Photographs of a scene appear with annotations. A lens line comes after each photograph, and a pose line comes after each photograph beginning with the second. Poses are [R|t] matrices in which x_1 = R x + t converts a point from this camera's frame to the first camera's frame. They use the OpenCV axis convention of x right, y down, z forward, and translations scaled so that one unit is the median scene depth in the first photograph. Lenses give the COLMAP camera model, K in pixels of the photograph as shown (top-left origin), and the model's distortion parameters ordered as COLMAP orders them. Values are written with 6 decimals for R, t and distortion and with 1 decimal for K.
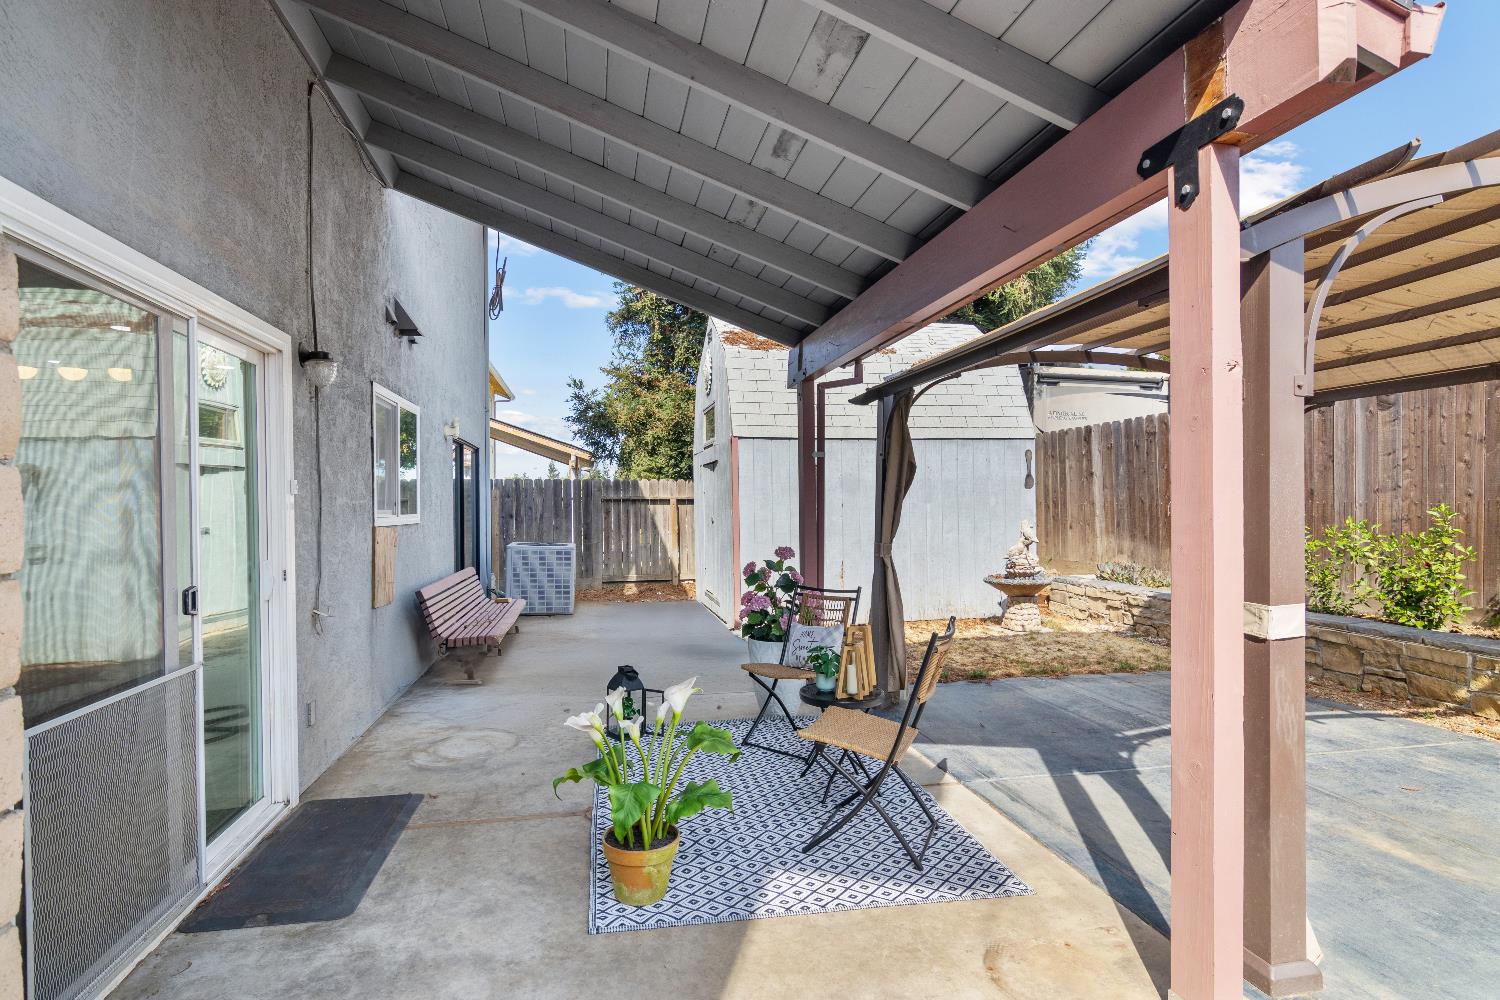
lens RADIAL K [[770.4, 0, 763.3], [0, 770.4, 504.3], [0, 0, 1]] dist [-0.001667, 0.002070]
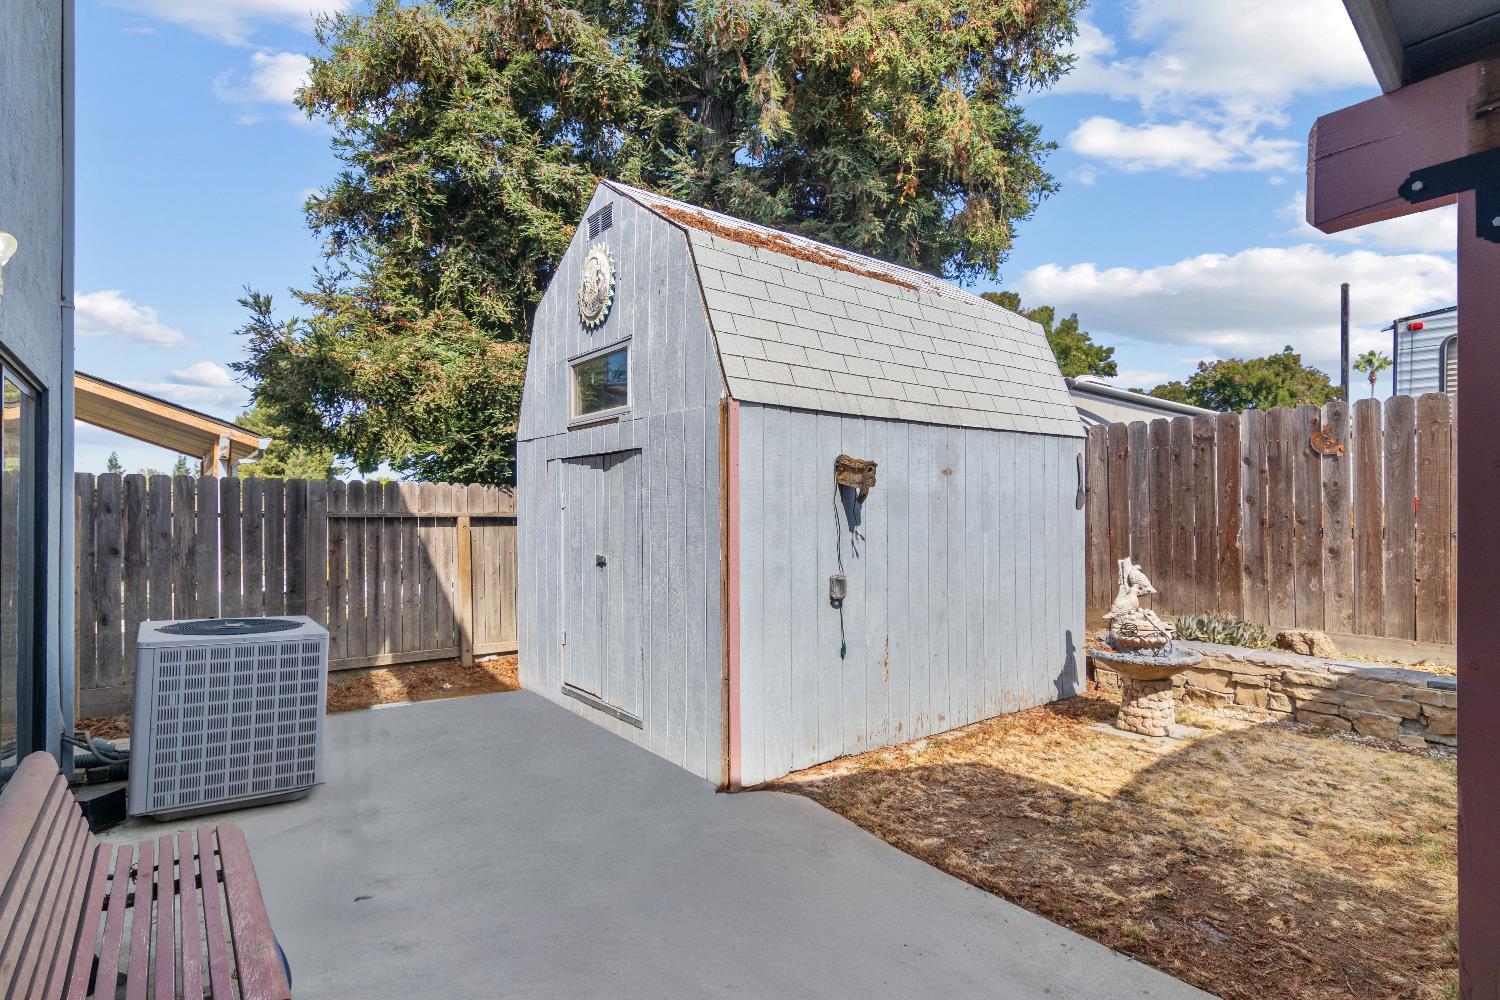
lens RADIAL K [[770.4, 0, 764.9], [0, 770.4, 506.3], [0, 0, 1]] dist [-0.001667, 0.002070]
pose [[0.905176, 0.012936, 0.424839, -0.165188], [-0.008351, 0.999885, -0.012653, -0.009790], [-0.424954, 0.007906, 0.905180, 0.397195]]
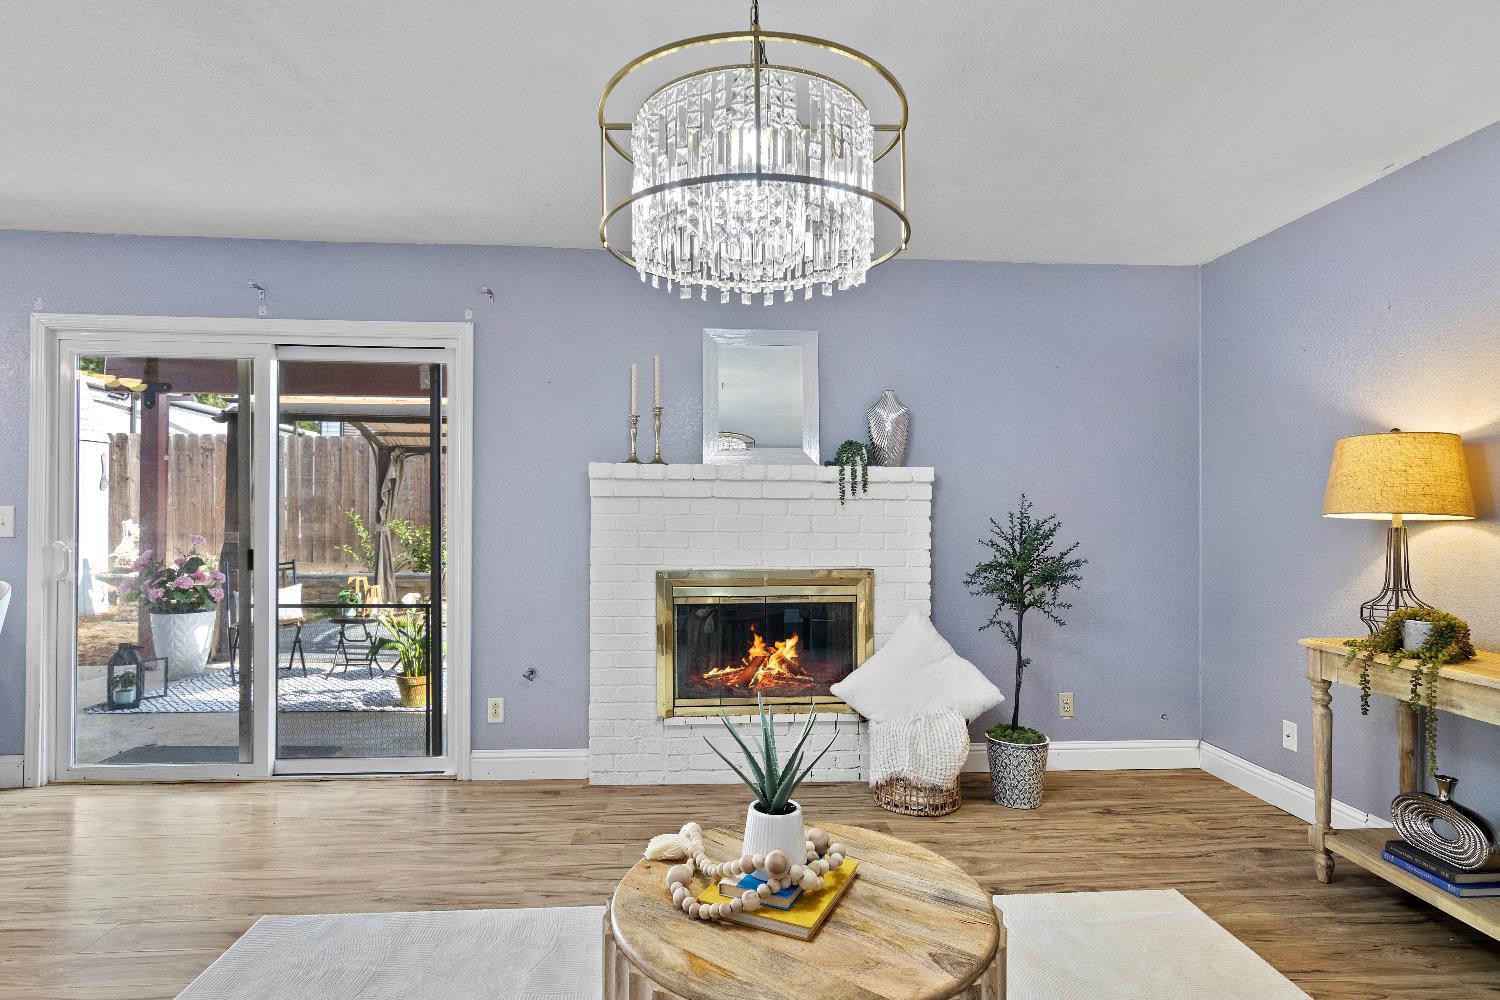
lens RADIAL K [[770.4, 0, 756.3], [0, 770.4, 510.6], [0, 0, 1]] dist [-0.001667, 0.002070]
pose [[0.156500, 0.015094, 0.987563, -0.444078], [-0.011296, 0.999845, -0.013492, 0.008953], [-0.987613, -0.009044, 0.156646, -0.034445]]
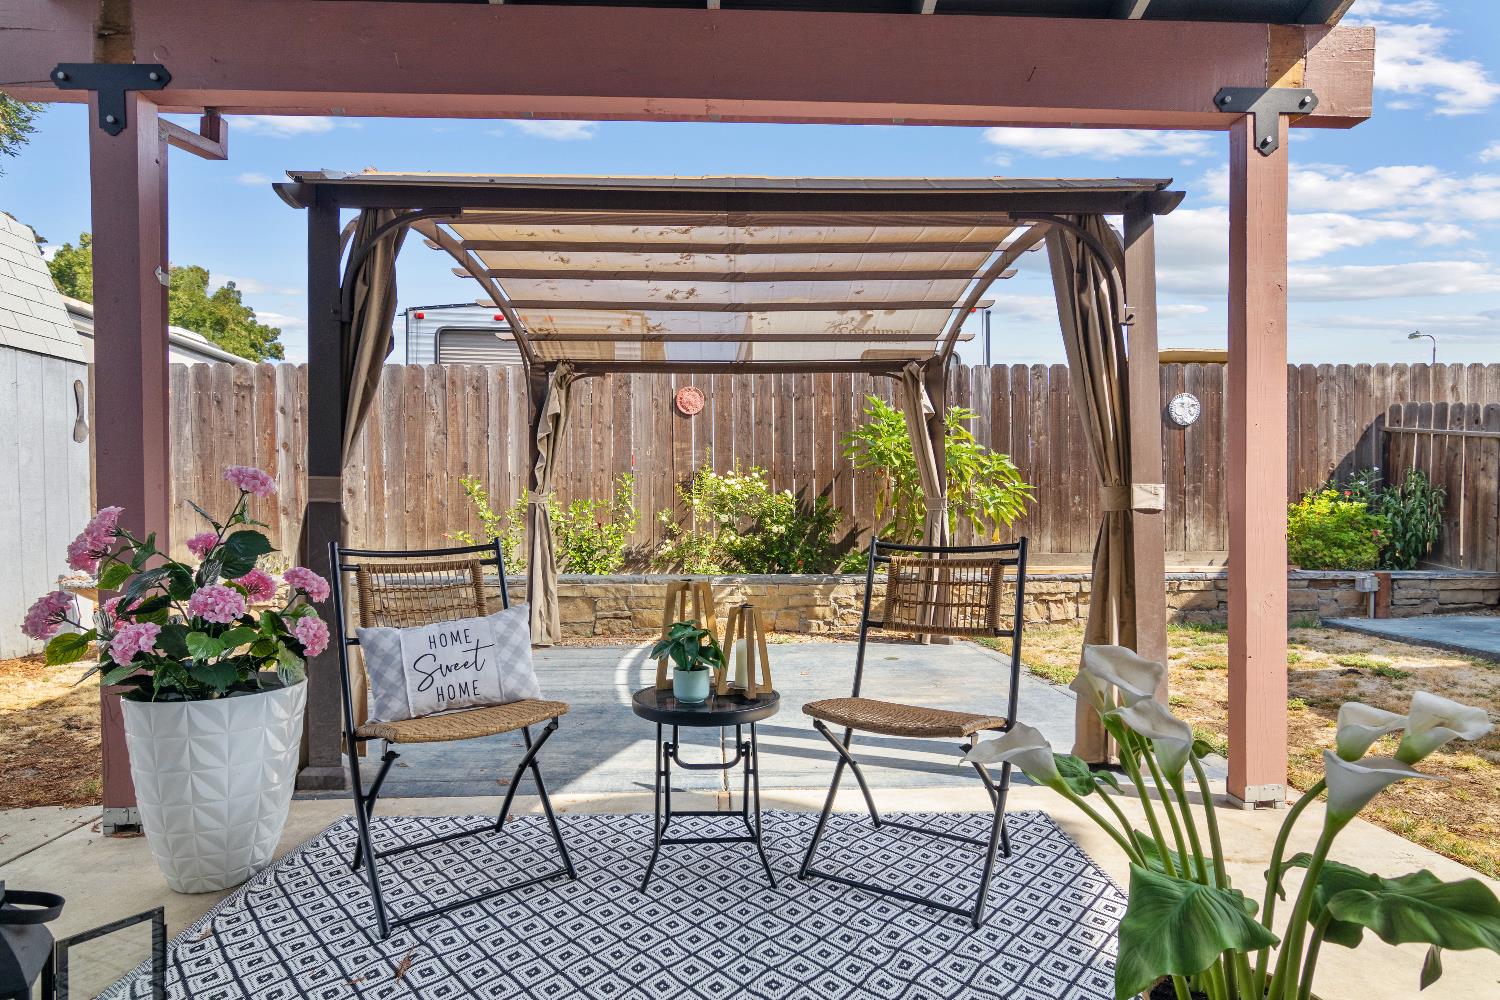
lens RADIAL K [[770.4, 0, 754.4], [0, 770.4, 528.8], [0, 0, 1]] dist [-0.001667, 0.002070]
pose [[0.181456, -0.010836, 0.983339, -0.143670], [-0.000221, 0.999939, 0.011060, 0.035554], [-0.983399, -0.002225, 0.181443, 0.272598]]
